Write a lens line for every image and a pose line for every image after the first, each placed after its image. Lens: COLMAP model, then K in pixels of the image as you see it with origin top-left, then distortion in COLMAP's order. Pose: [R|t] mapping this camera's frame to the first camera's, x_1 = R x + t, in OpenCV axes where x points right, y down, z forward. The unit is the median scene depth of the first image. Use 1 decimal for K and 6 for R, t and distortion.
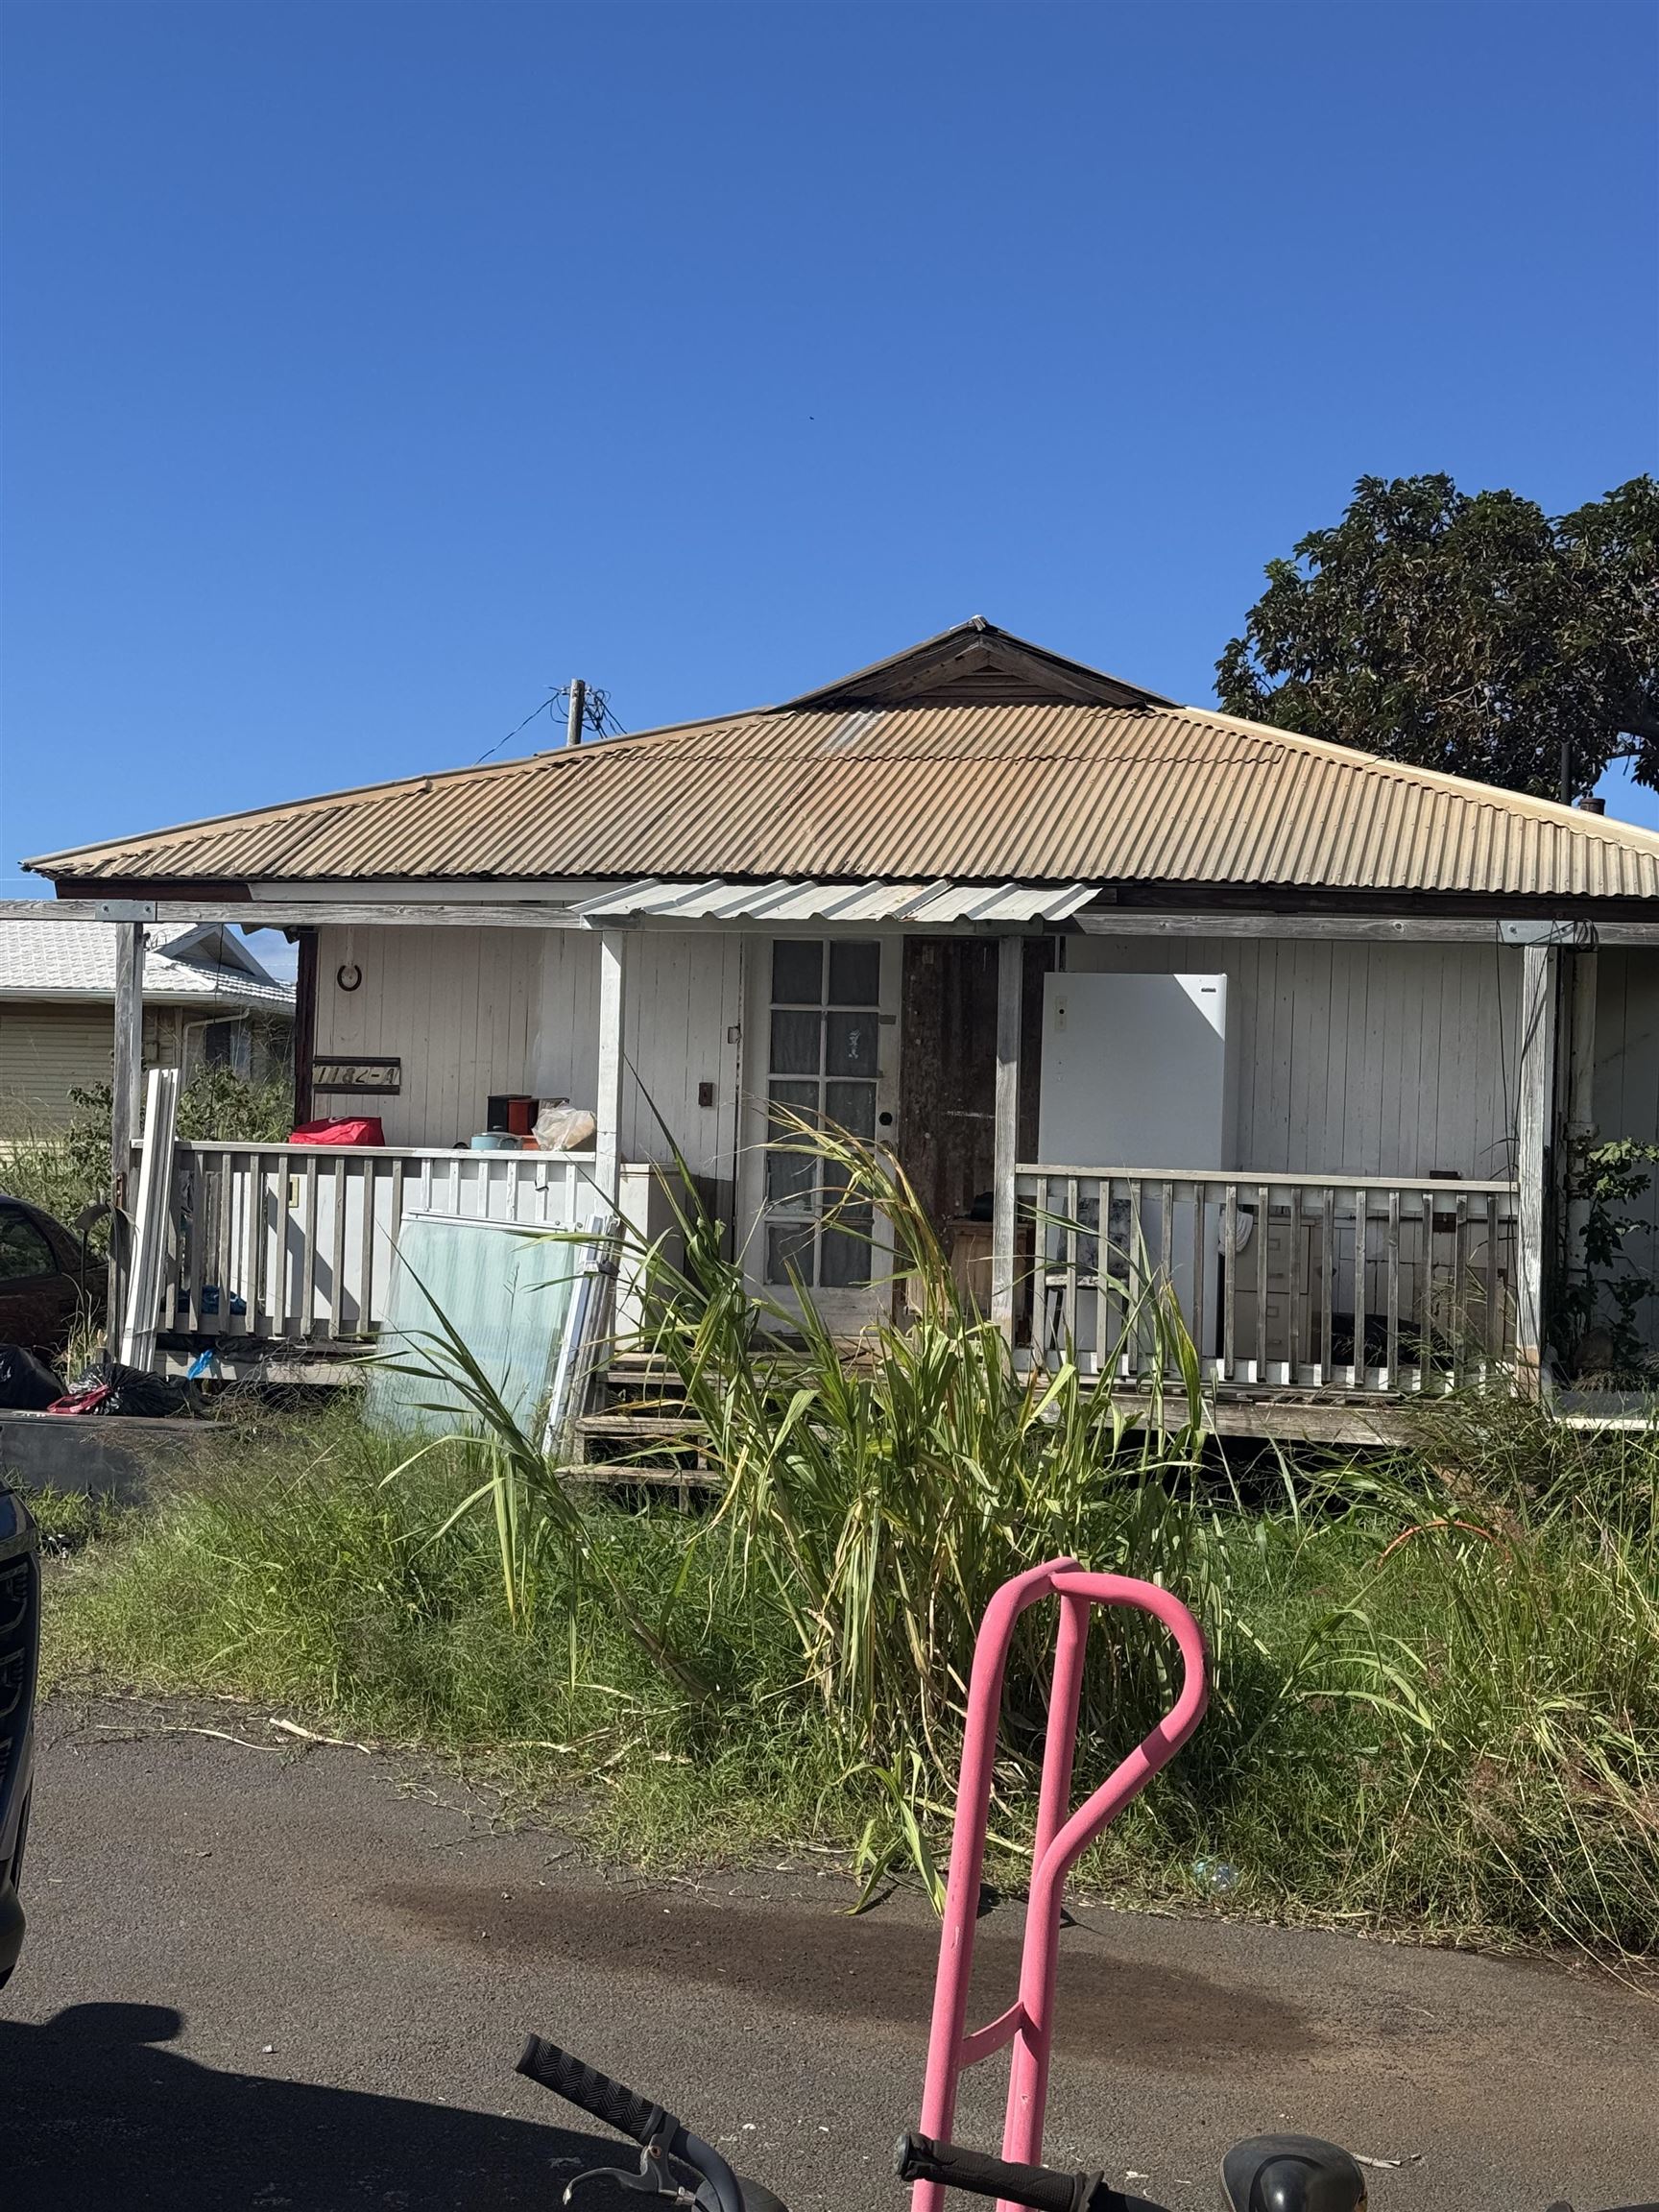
lens RADIAL K [[3121.0, 0, 830.5], [0, 3121.0, 1117.3], [0, 0, 1]] dist [0.204306, 0.014745]
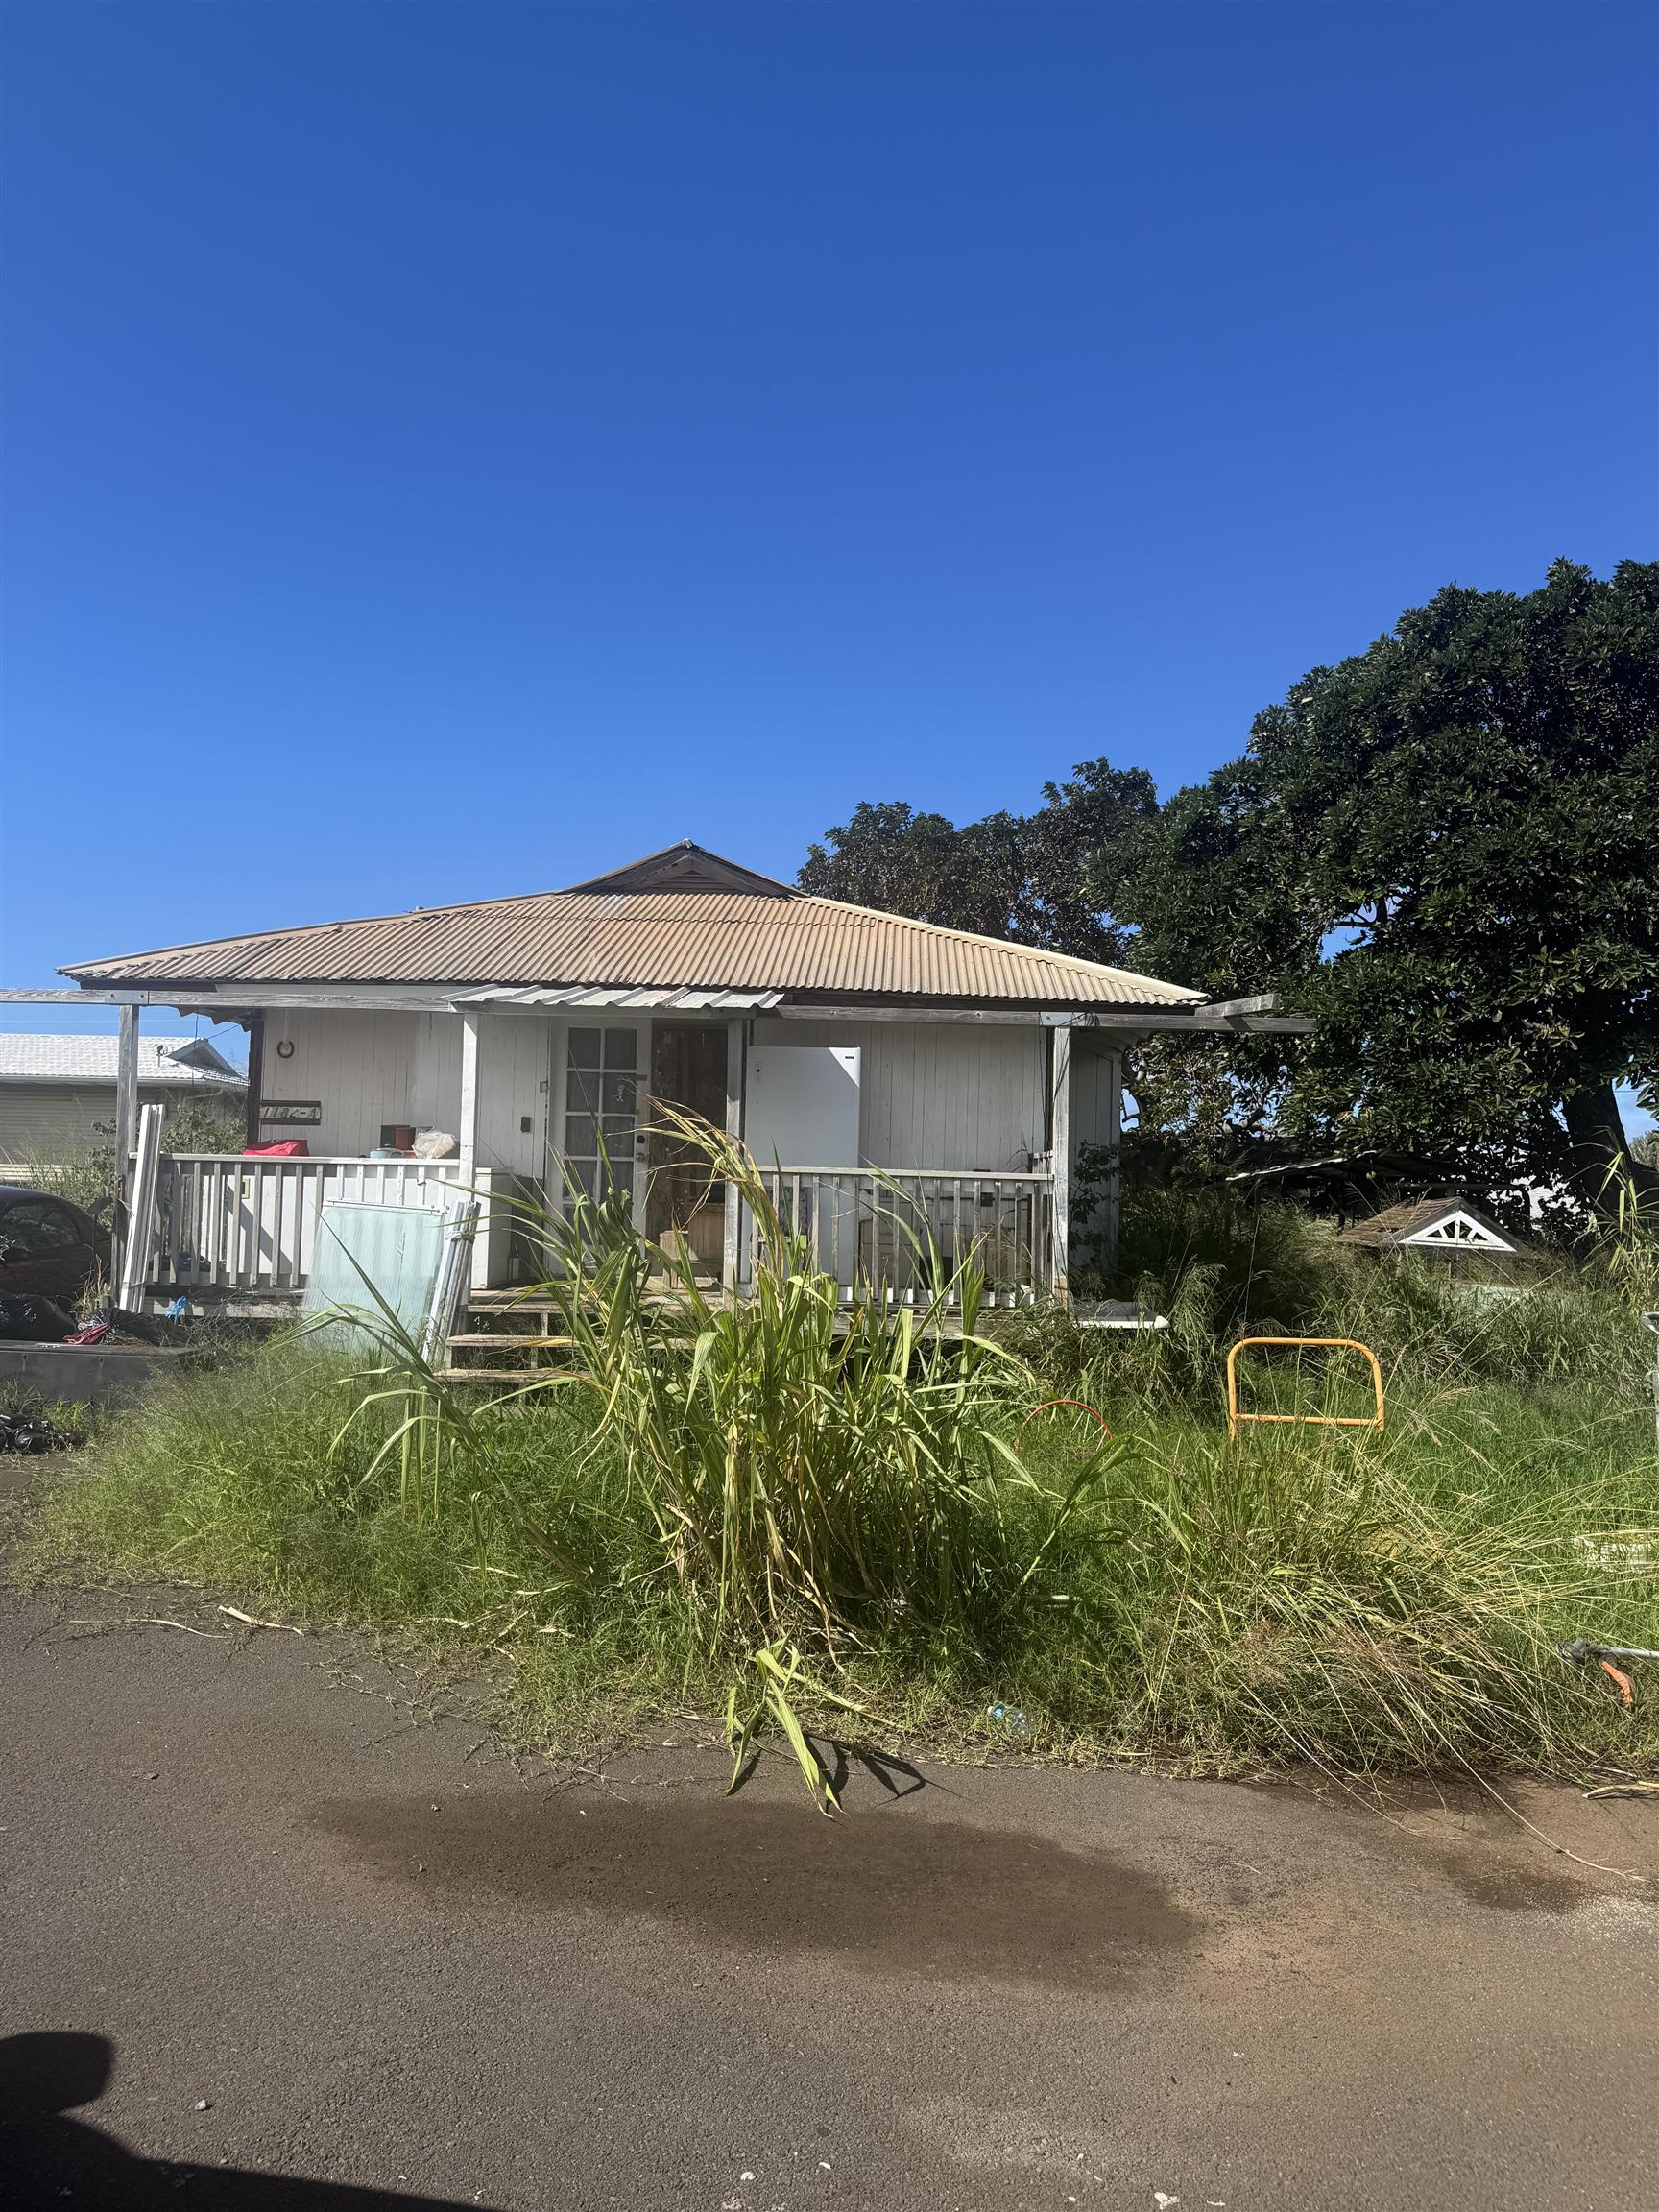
lens RADIAL K [[1535.1, 0, 829.5], [0, 1535.1, 1106.0], [0, 0, 1]] dist [0.147140, -0.231729]
pose [[0.982737, 0.002243, 0.184997, -0.036690], [0.003482, 0.999525, -0.030620, 0.008766], [-0.184978, 0.030736, 0.982262, 0.226098]]
